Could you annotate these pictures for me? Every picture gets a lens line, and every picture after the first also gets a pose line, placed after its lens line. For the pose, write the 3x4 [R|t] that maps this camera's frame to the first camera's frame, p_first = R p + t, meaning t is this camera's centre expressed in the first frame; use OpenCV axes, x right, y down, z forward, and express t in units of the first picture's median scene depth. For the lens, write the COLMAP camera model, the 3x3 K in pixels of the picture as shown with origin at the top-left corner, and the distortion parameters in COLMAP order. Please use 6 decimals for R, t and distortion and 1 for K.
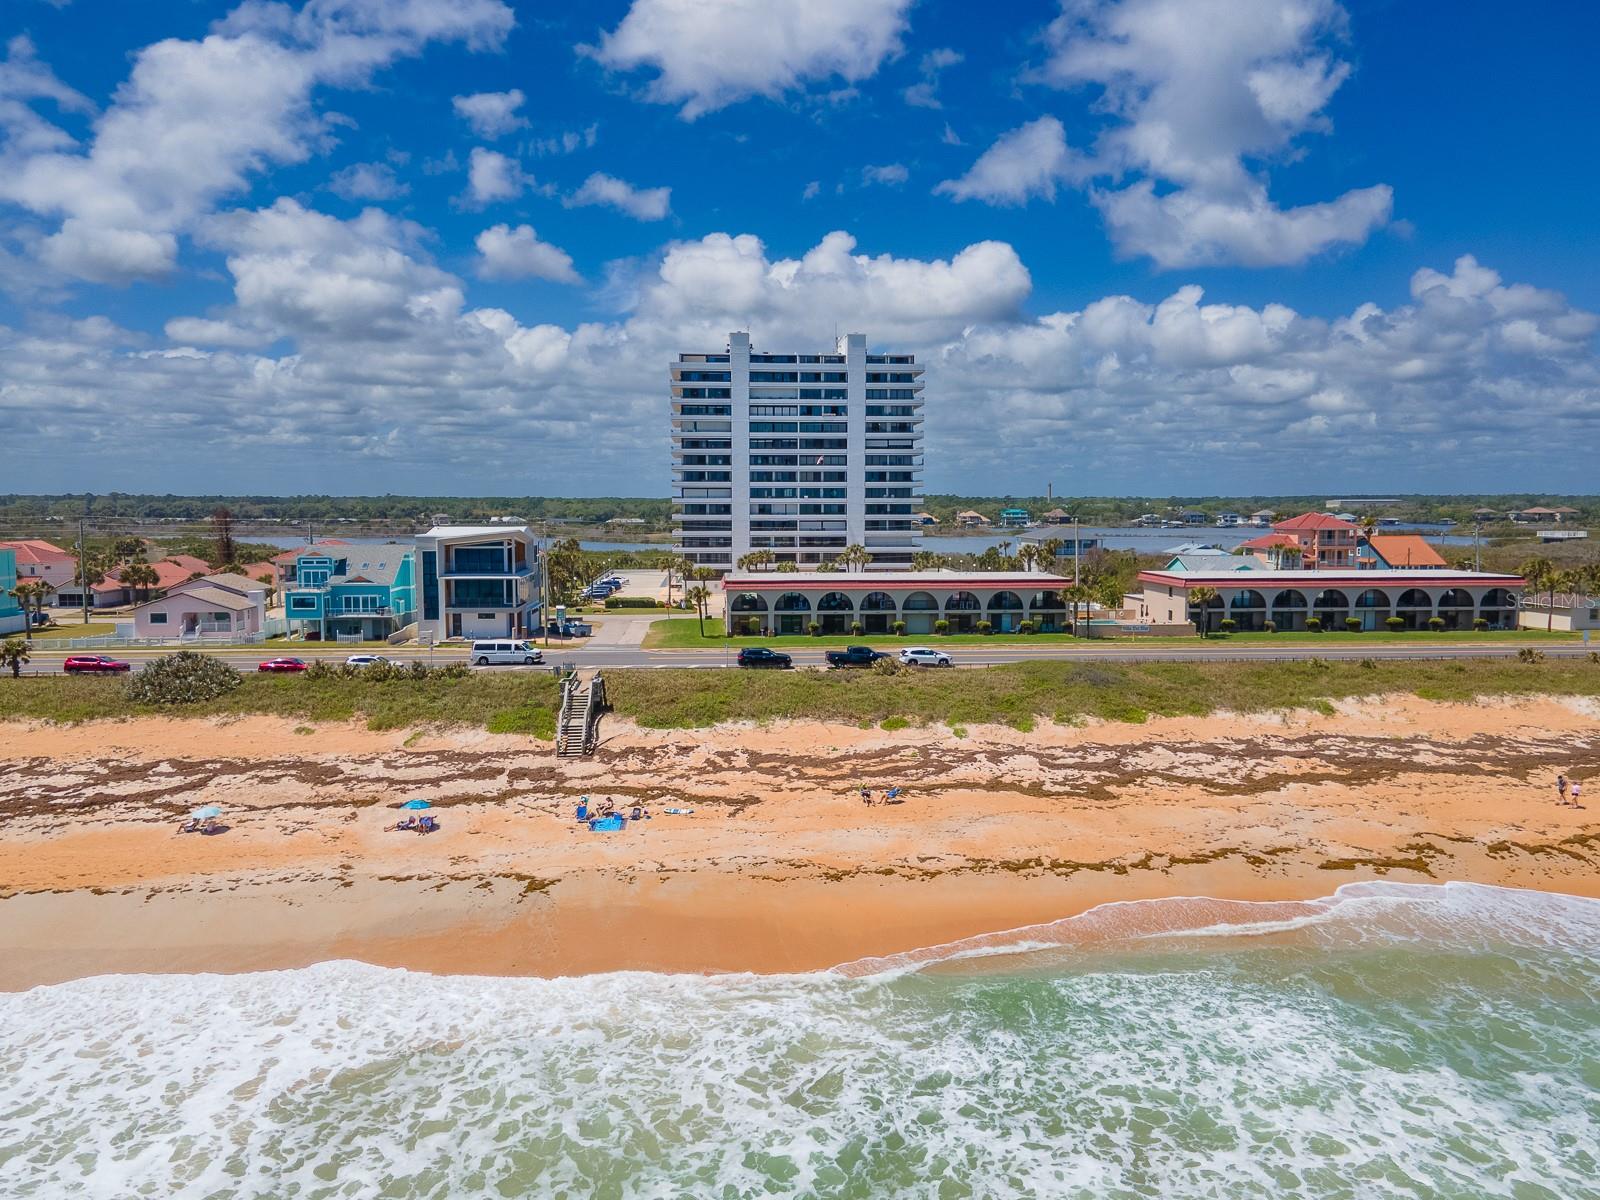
lens RADIAL K [[1186.5, 0, 803.4], [0, 1186.5, 559.5], [0, 0, 1]] dist [0.033938, 0.002354]
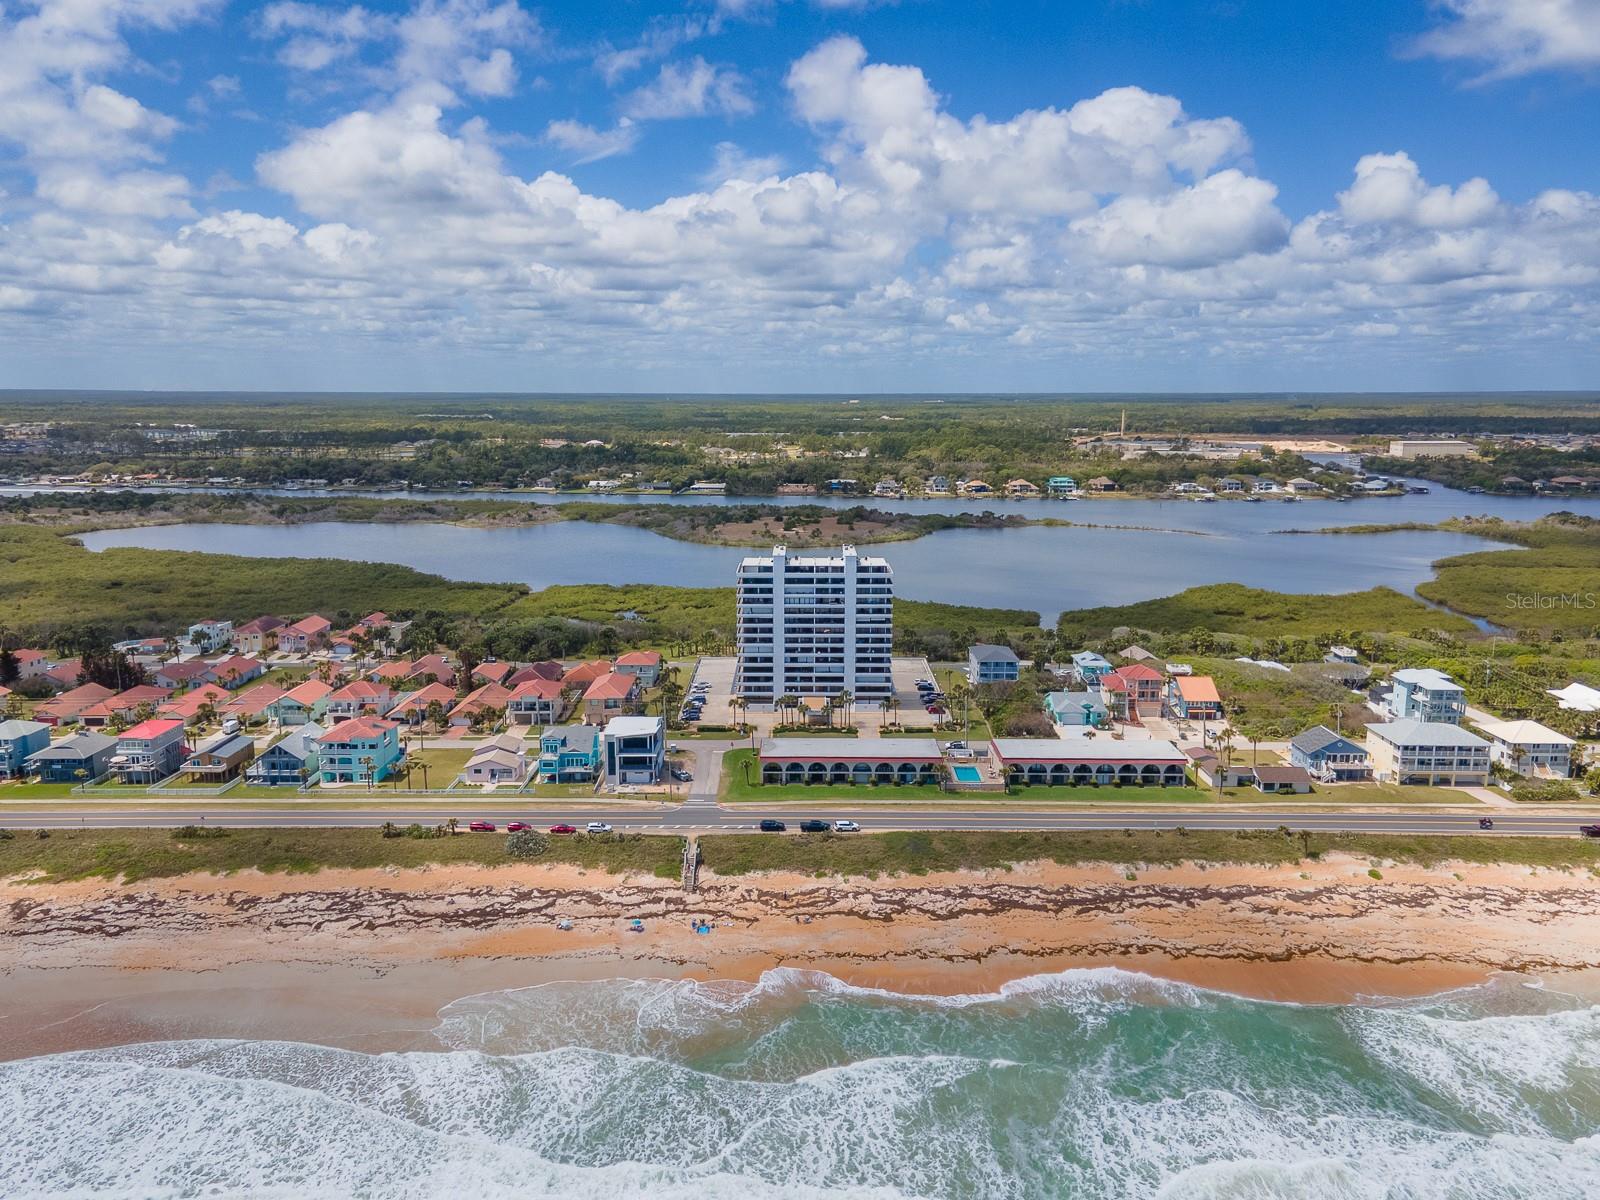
lens RADIAL K [[1202.8, 0, 804.8], [0, 1202.8, 577.4], [0, 0, 1]] dist [0.045806, 0.003611]
pose [[0.997612, 0.013736, -0.067692, 0.093551], [-0.006559, 0.994439, 0.105113, -0.331264], [0.068760, -0.104418, 0.992154, -0.630288]]
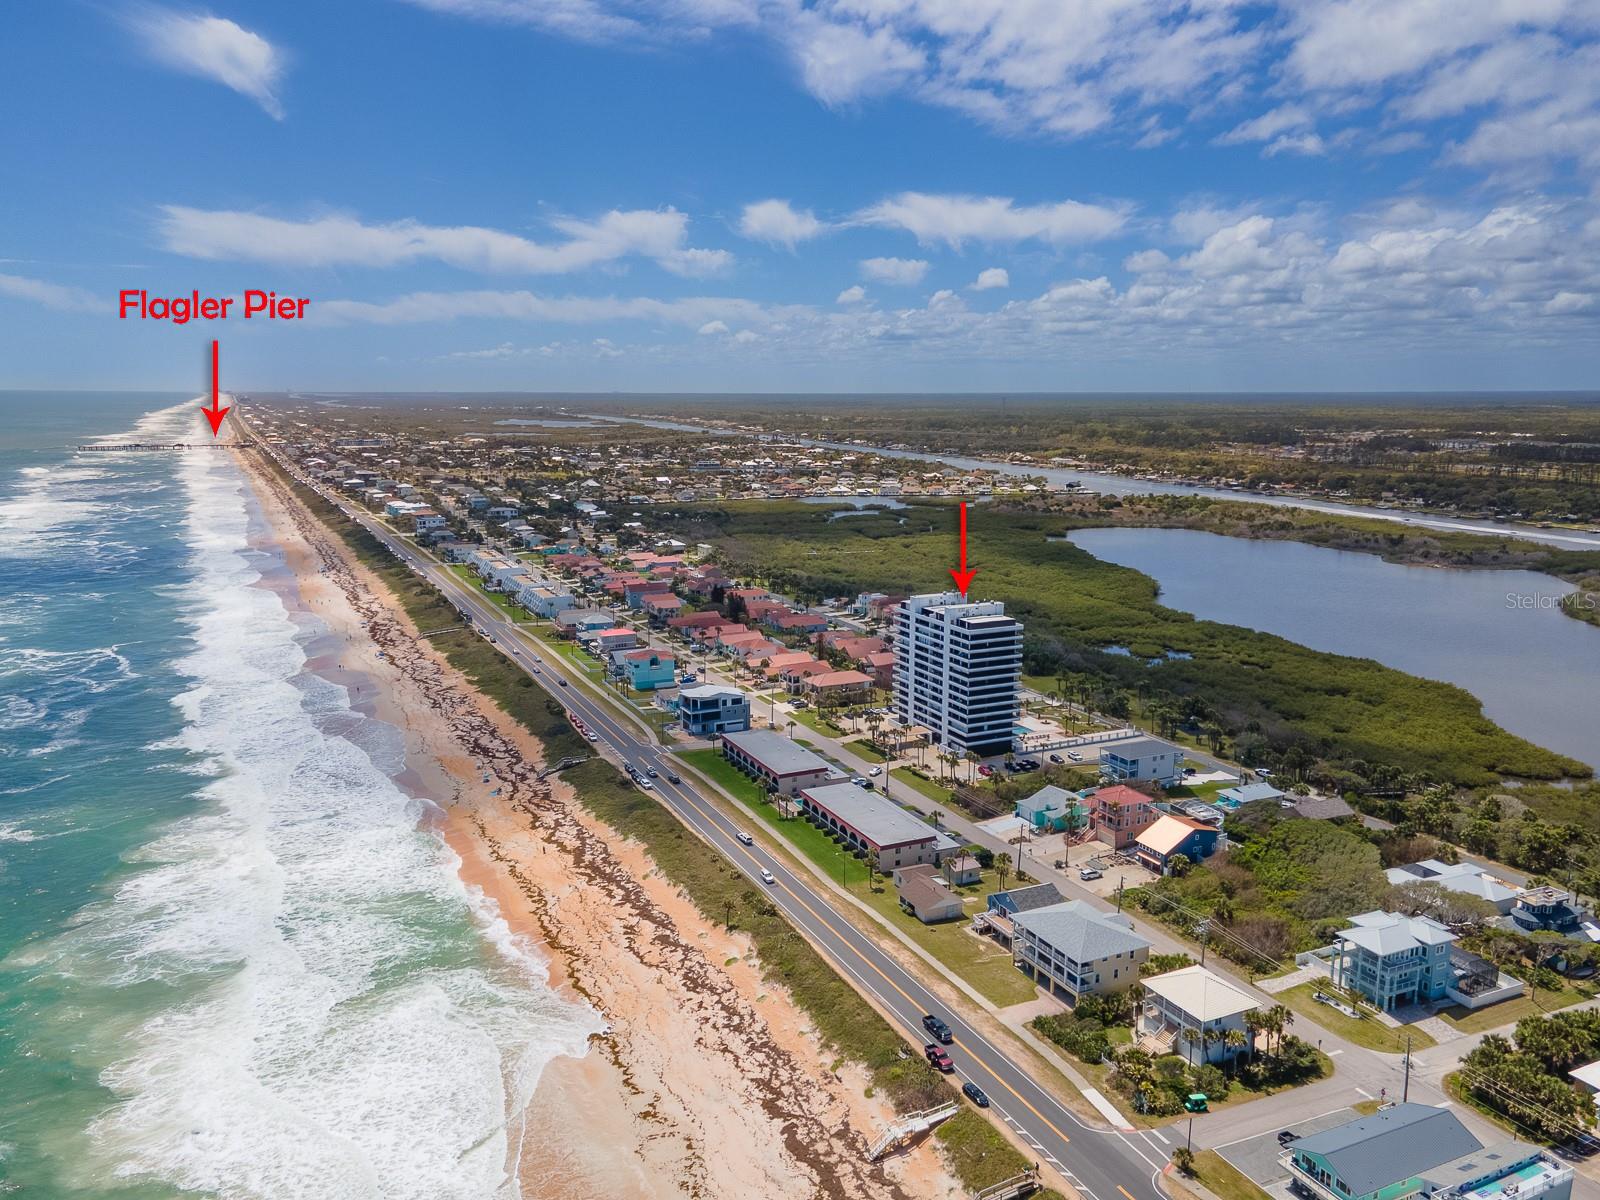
lens RADIAL K [[1202.8, 0, 804.8], [0, 1202.8, 577.4], [0, 0, 1]] dist [0.045806, 0.003611]
pose [[0.372398, 0.147920, -0.916209, 1.590114], [-0.051783, 0.988990, 0.138623, -0.468356], [0.926627, -0.004179, 0.375958, 0.138779]]
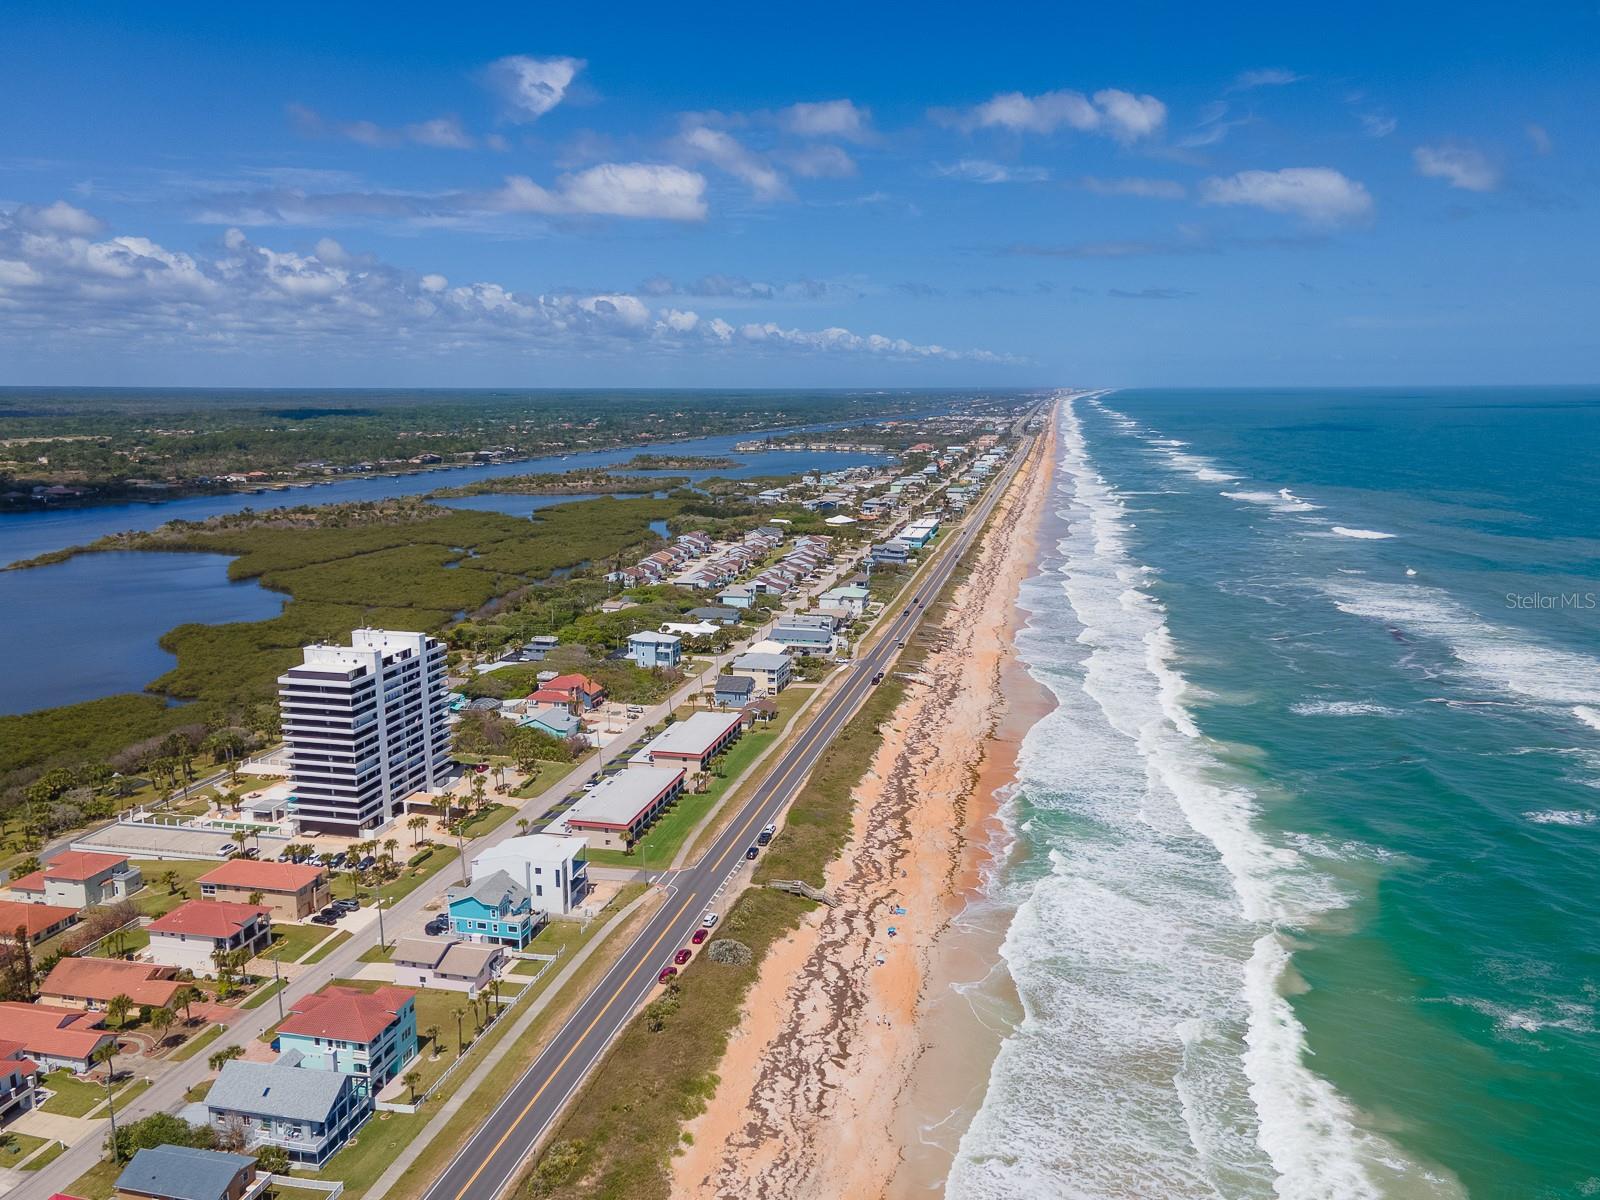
lens RADIAL K [[1193.5, 0, 793.5], [0, 1193.5, 596.5], [0, 0, 1]] dist [0.049462, 0.002268]
pose [[0.301428, -0.165215, 0.939066, -1.233648], [0.048334, 0.986255, 0.158003, -0.453547], [-0.952263, -0.002238, 0.305270, 0.089118]]
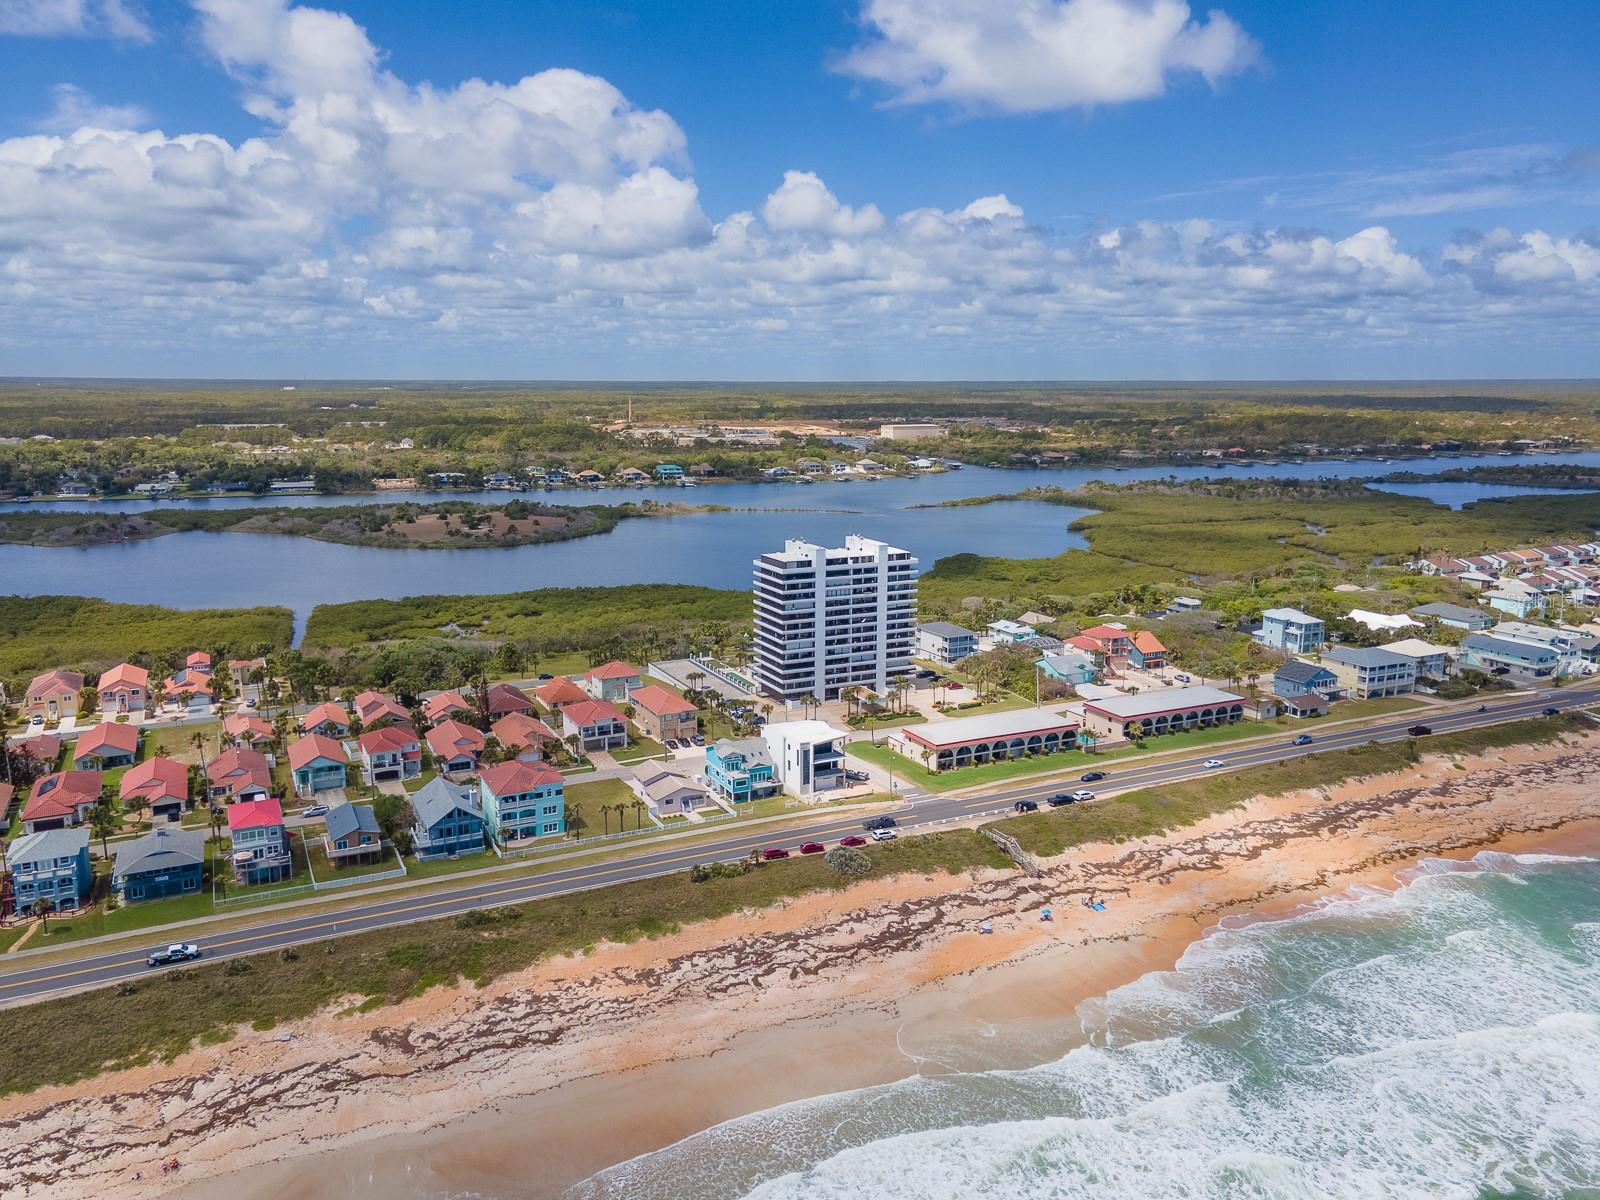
lens RADIAL K [[1193.5, 0, 793.5], [0, 1193.5, 596.5], [0, 0, 1]] dist [0.049462, 0.002268]
pose [[0.924679, -0.065180, 0.375127, -0.698089], [0.015551, 0.990881, 0.133838, -0.341743], [-0.380430, -0.117923, 0.917261, -0.481808]]
